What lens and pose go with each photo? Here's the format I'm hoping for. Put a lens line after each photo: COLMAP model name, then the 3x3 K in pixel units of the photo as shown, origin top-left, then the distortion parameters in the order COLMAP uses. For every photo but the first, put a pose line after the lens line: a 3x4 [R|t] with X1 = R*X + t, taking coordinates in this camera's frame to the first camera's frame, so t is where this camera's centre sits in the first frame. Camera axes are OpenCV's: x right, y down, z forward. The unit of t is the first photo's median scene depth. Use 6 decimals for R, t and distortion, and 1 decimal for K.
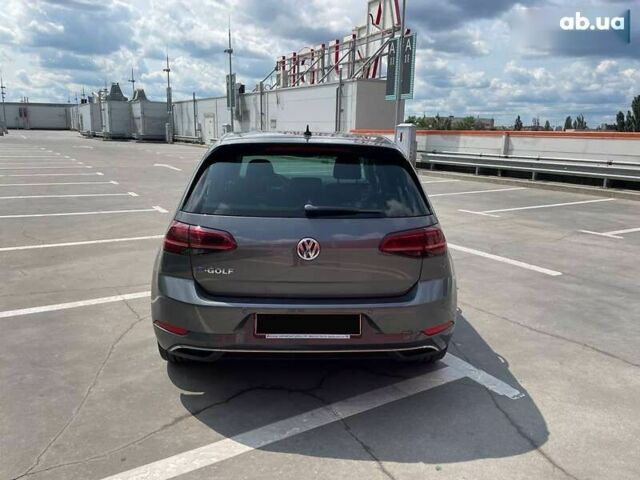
lens RADIAL K [[481.0, 0, 315.9], [0, 481.0, 237.5], [0, 0, 1]] dist [0.088933, -0.115604]
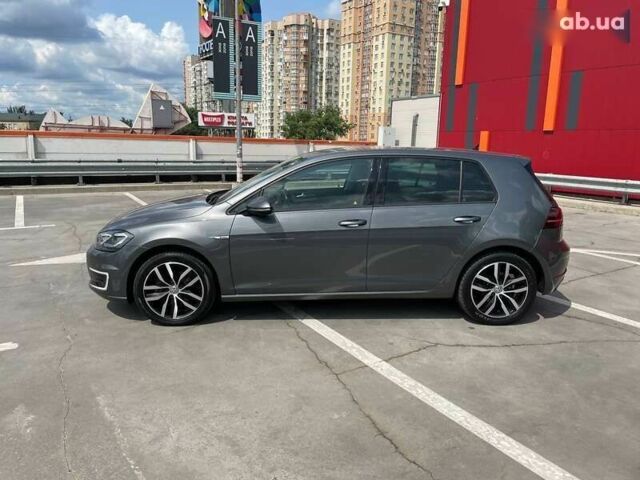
lens RADIAL K [[481.0, 0, 315.5], [0, 481.0, 237.9], [0, 0, 1]] dist [0.088933, -0.115604]
pose [[0.000888, -0.215412, 0.976523, -1.279597], [0.190105, 0.958751, 0.211319, -0.292294], [-0.981763, 0.185454, 0.041802, 1.171998]]
